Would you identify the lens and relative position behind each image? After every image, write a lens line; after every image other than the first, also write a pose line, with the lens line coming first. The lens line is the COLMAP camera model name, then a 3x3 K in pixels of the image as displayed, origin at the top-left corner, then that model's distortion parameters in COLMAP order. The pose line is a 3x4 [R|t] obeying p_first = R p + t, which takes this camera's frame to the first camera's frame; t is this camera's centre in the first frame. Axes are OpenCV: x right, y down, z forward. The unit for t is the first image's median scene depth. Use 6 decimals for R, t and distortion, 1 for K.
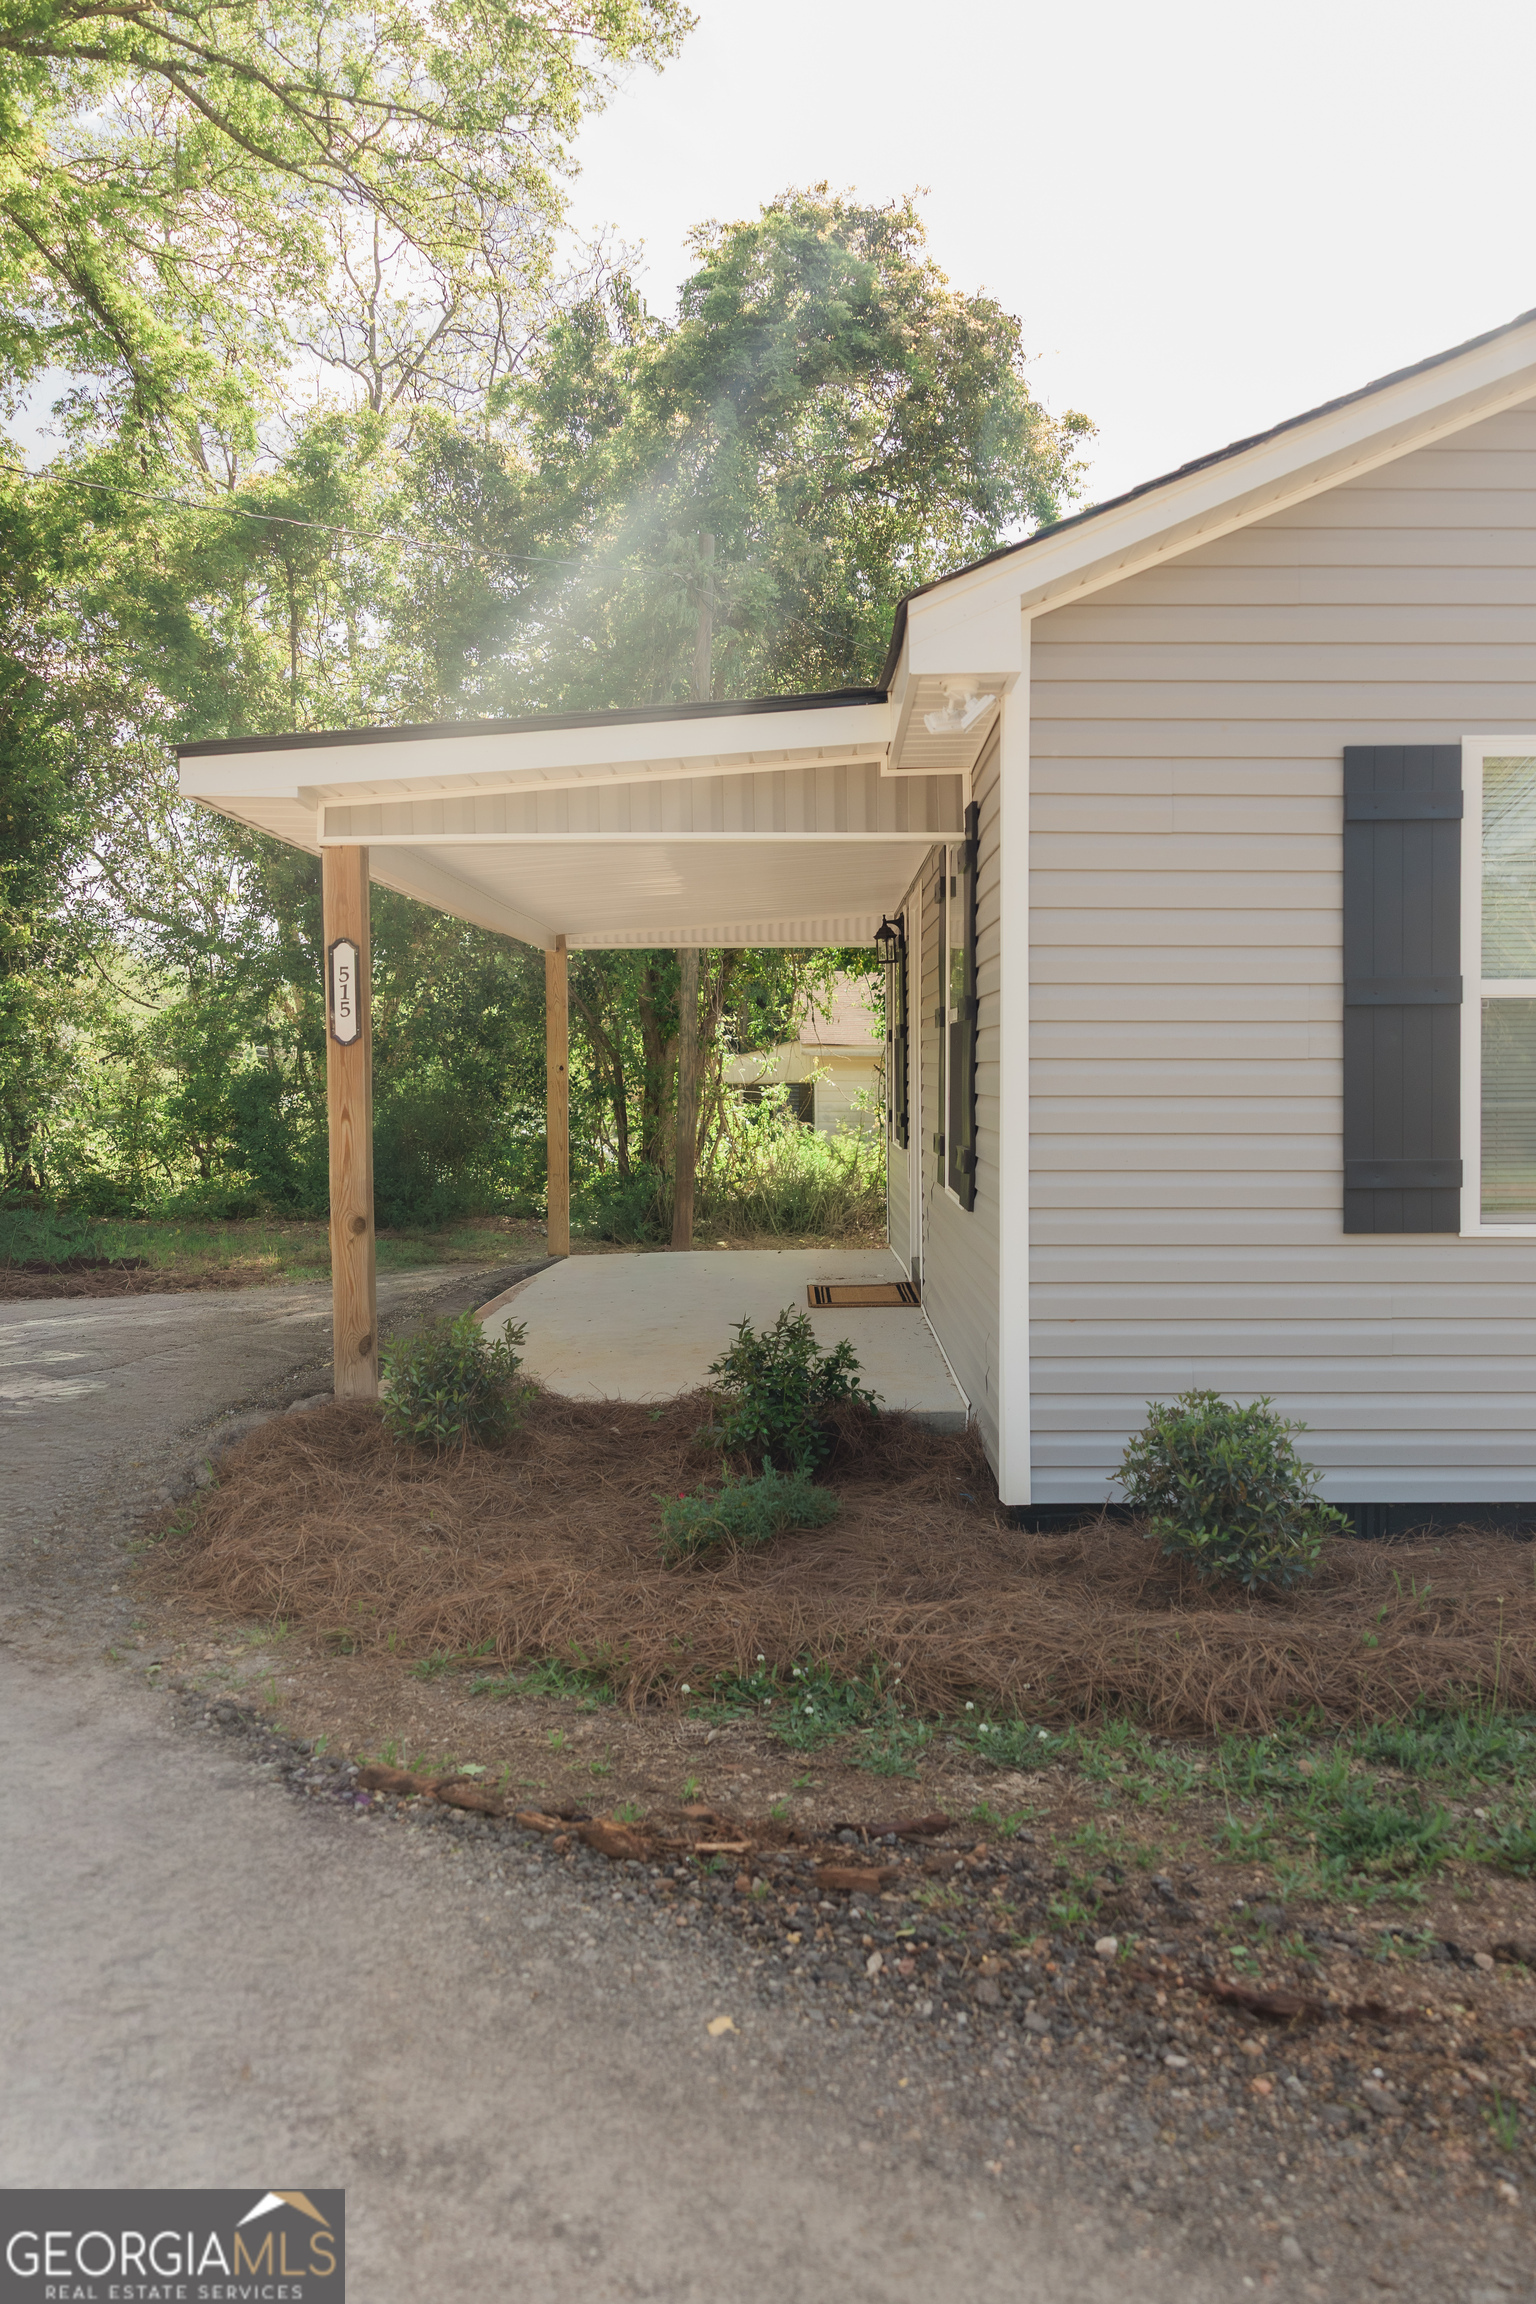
lens RADIAL K [[1790.6, 0, 793.7], [0, 1790.6, 1149.9], [0, 0, 1]] dist [0.077884, -0.084618]
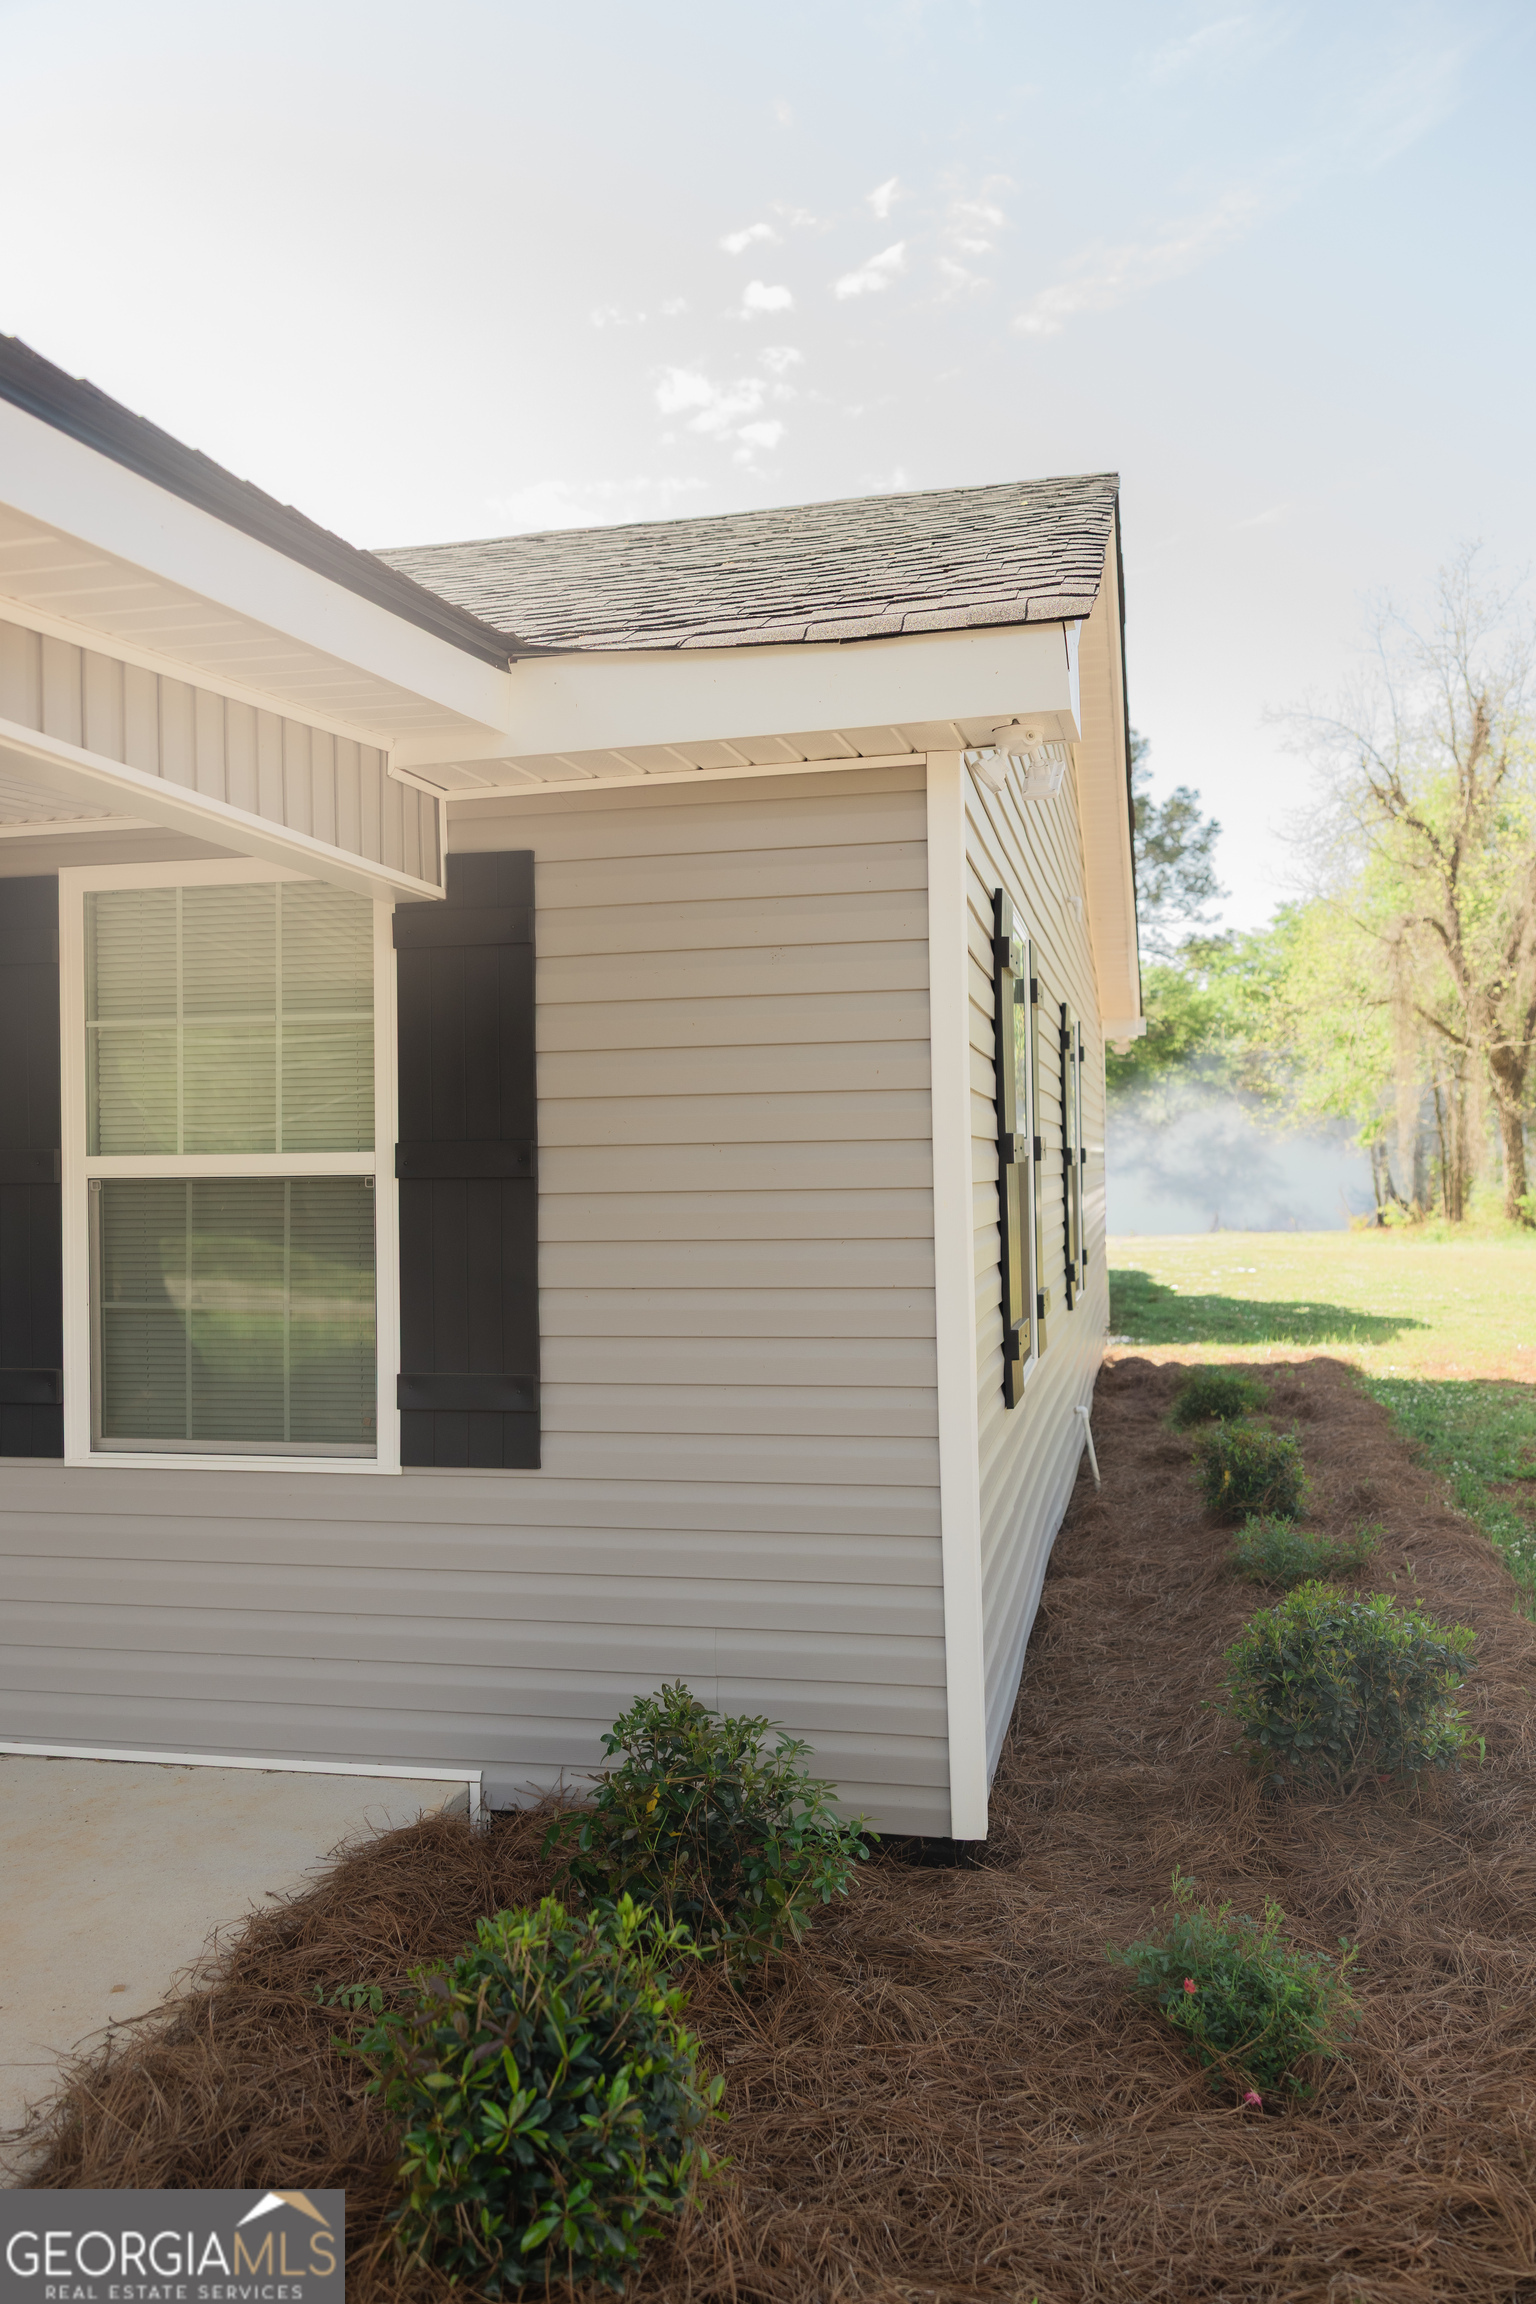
lens RADIAL K [[1788.0, 0, 768.0], [0, 1788.0, 1152.0], [0, 0, 1]] dist [0.002969, 0.005644]
pose [[0.207835, 0.005622, 0.978148, -0.171577], [0.061919, 0.997902, -0.018892, -0.020427], [-0.976202, 0.064492, 0.207051, 0.252647]]
